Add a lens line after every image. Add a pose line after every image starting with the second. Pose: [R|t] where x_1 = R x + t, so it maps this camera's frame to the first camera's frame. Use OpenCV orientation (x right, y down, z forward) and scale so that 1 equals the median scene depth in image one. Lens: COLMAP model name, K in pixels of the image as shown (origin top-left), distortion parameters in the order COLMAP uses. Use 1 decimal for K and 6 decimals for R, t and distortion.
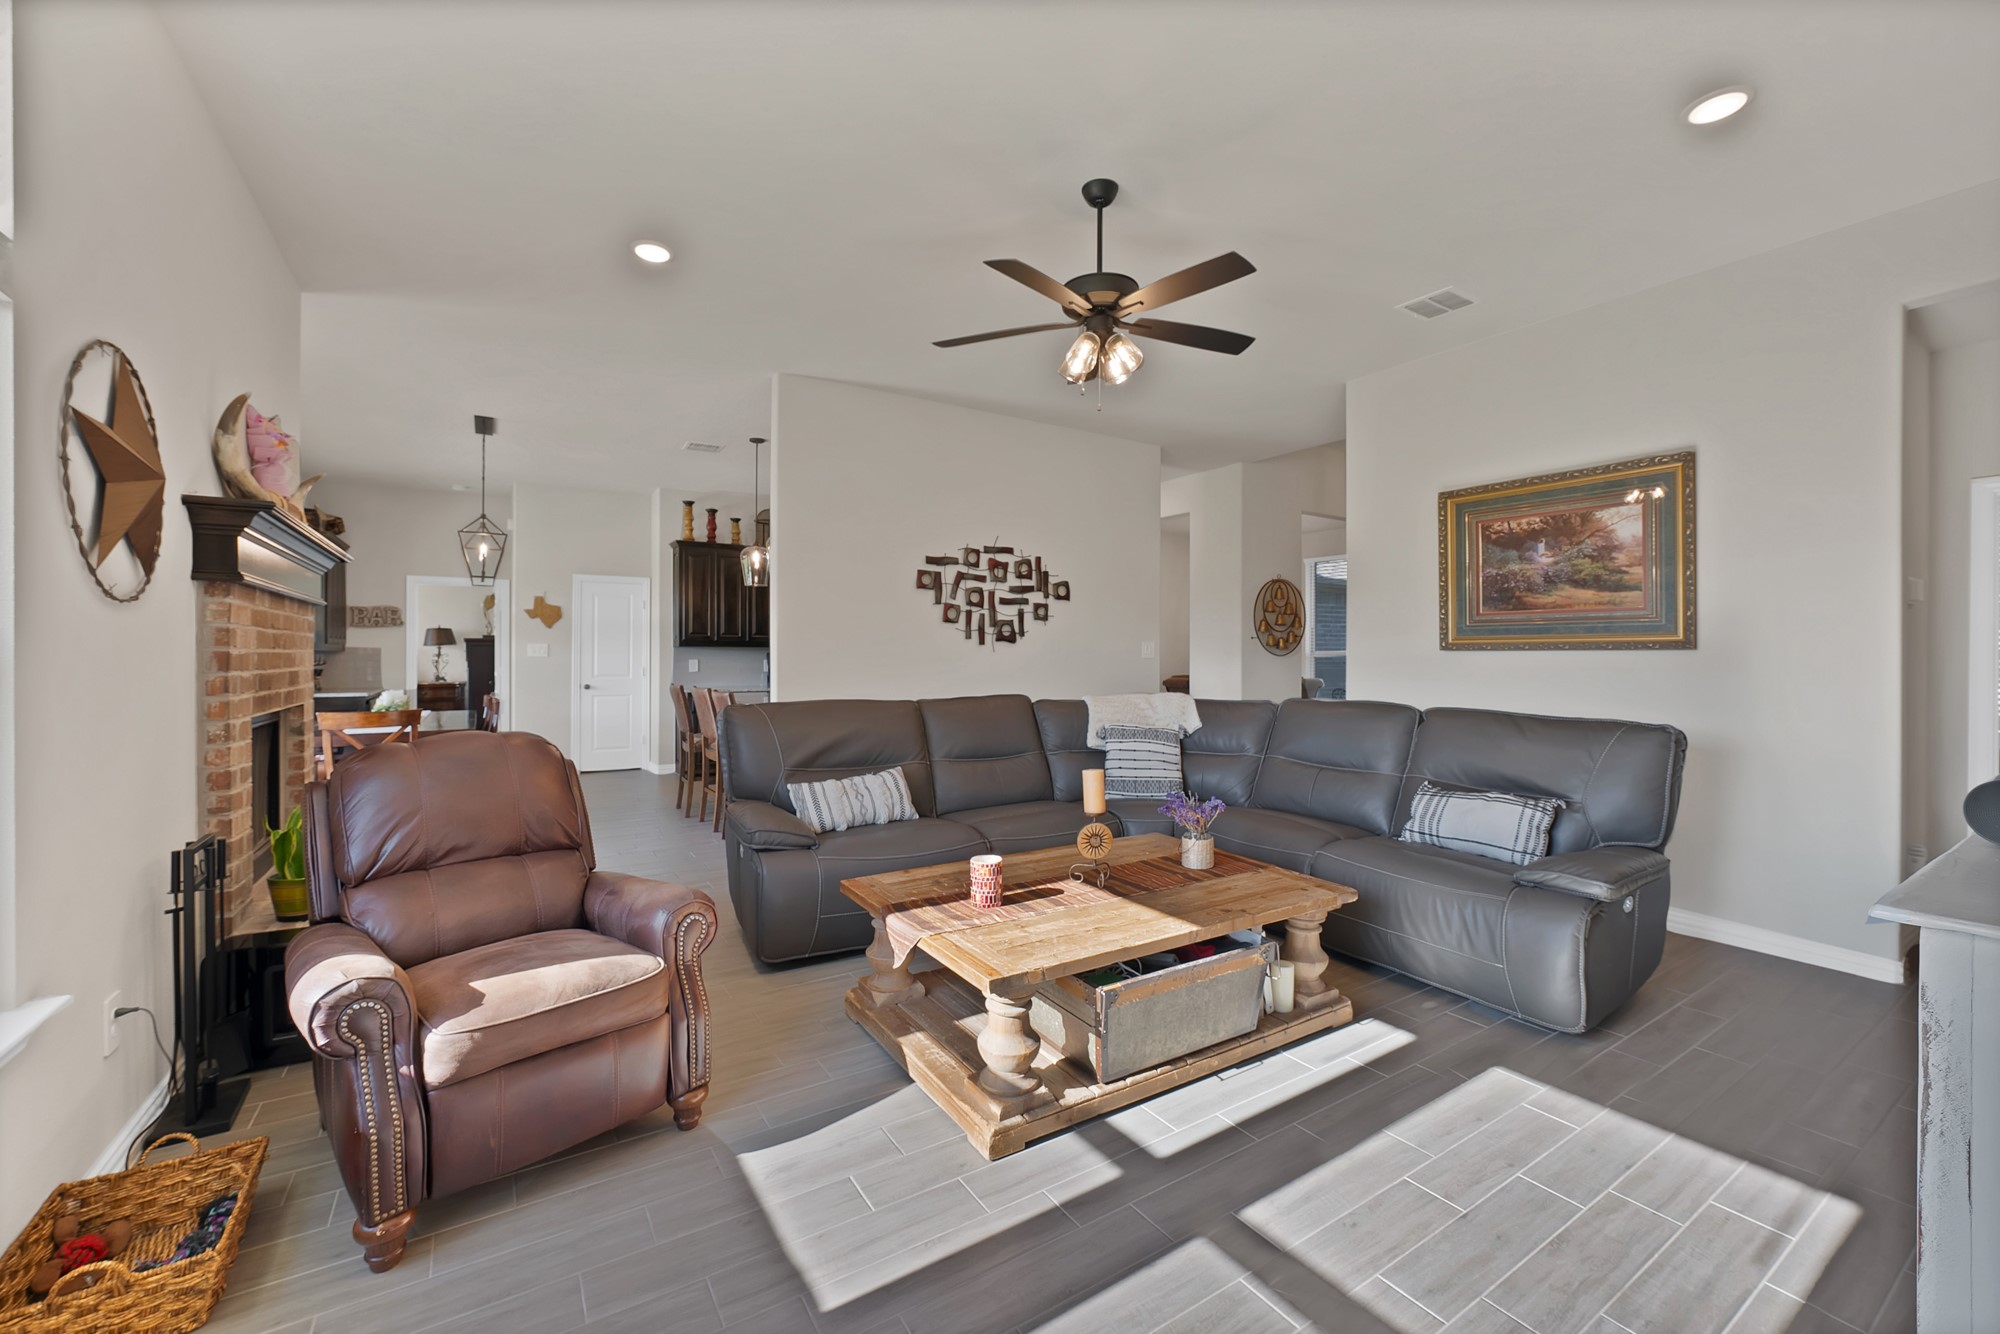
lens RADIAL K [[803.1, 0, 997.9], [0, 803.1, 643.6], [0, 0, 1]] dist [0.000763, 0.000047]
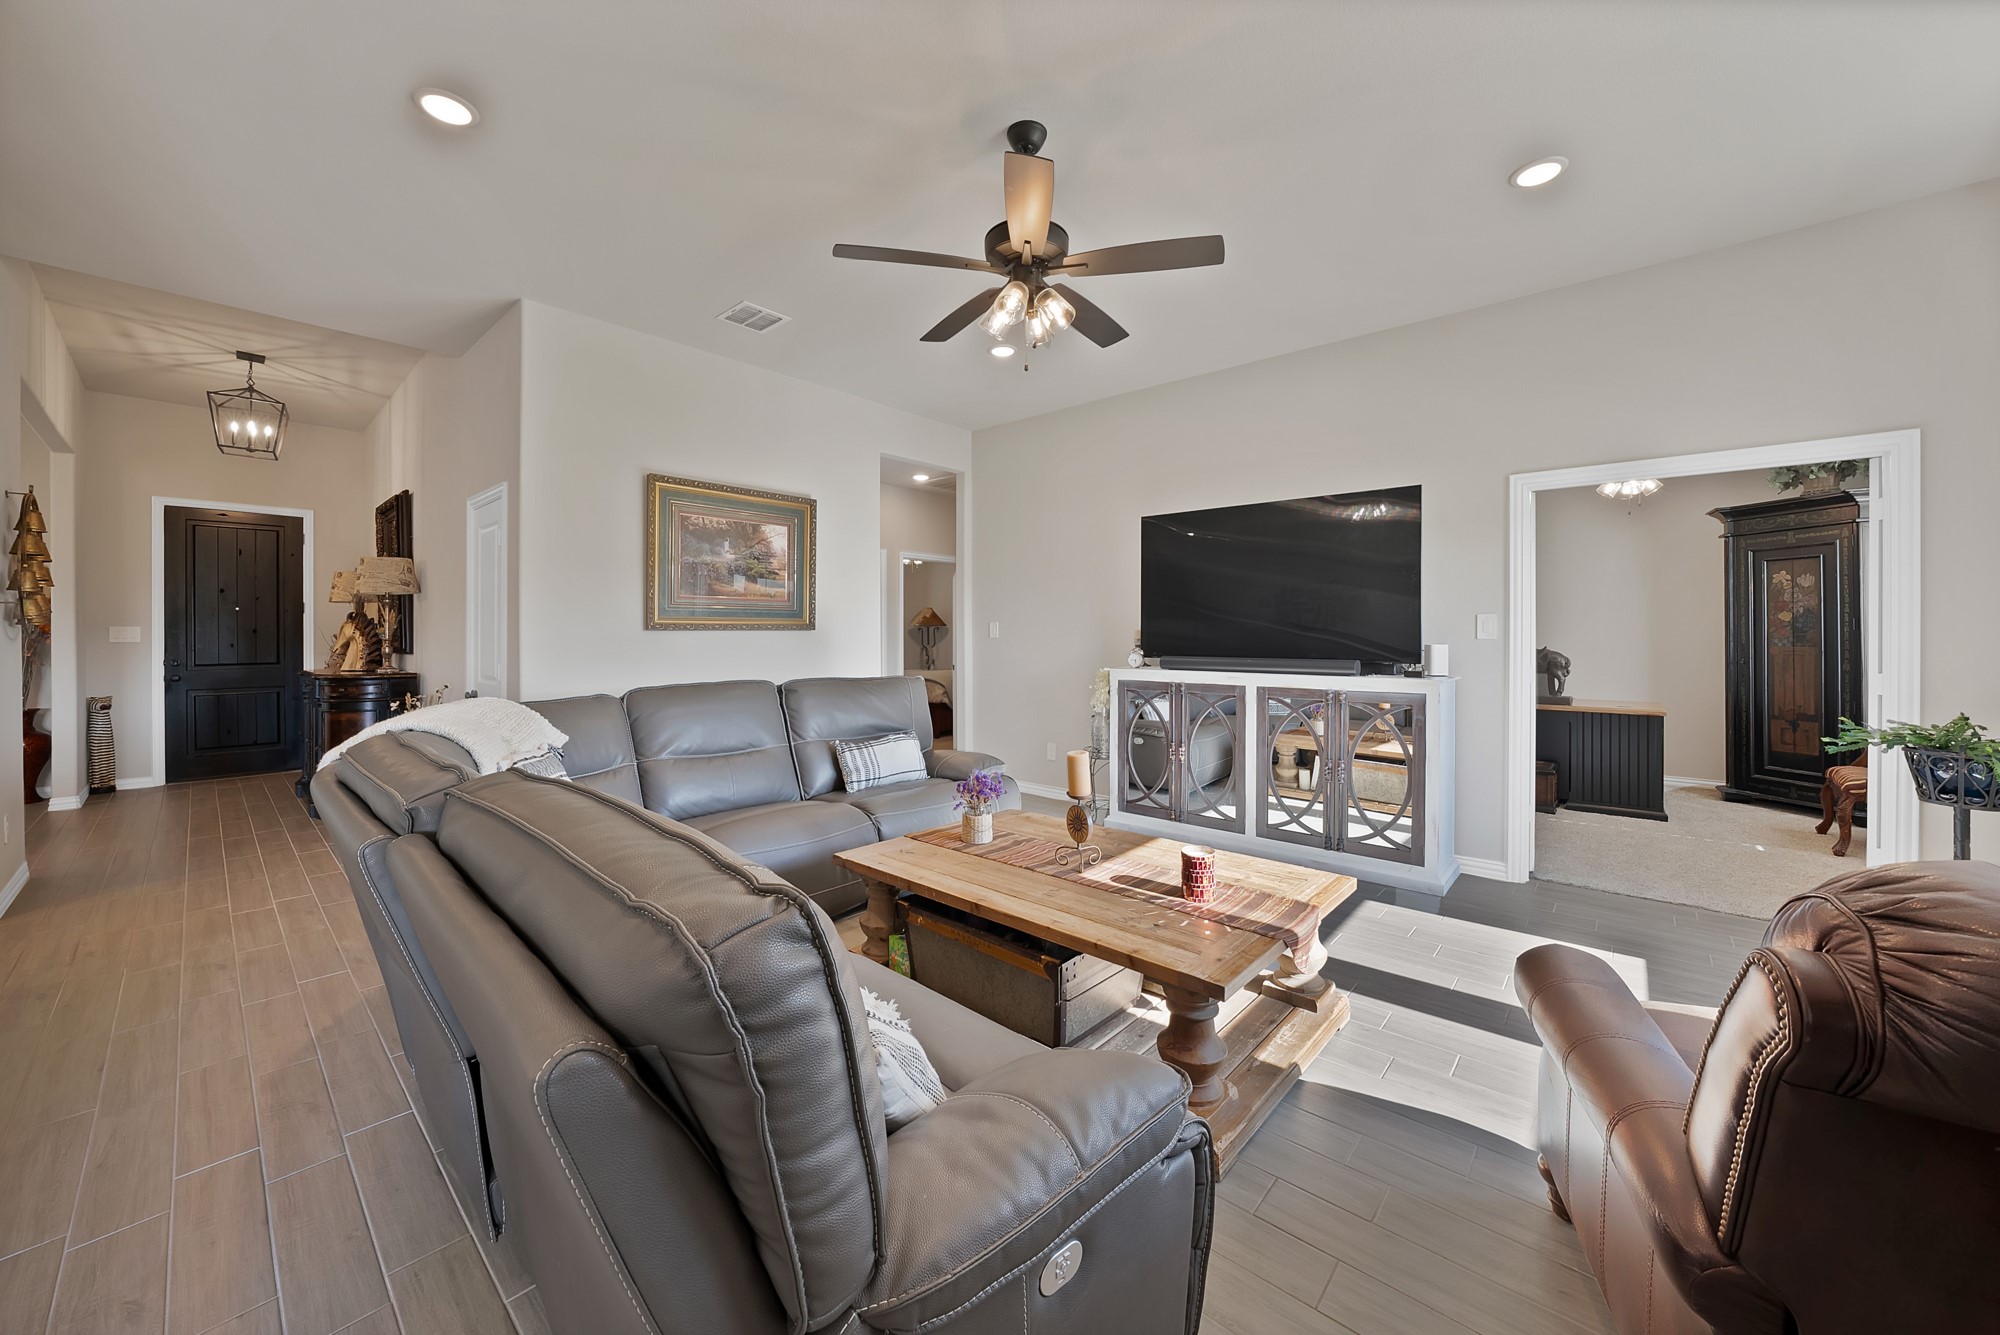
lens RADIAL K [[716.3, 0, 996.7], [0, 716.3, 631.5], [0, 0, 1]] dist [-0.000503, -0.000028]
pose [[-0.262055, -0.004054, 0.965045, -0.505159], [-0.012421, 0.999923, 0.000828, 0.004845], [-0.964973, -0.011770, -0.262085, 0.948768]]
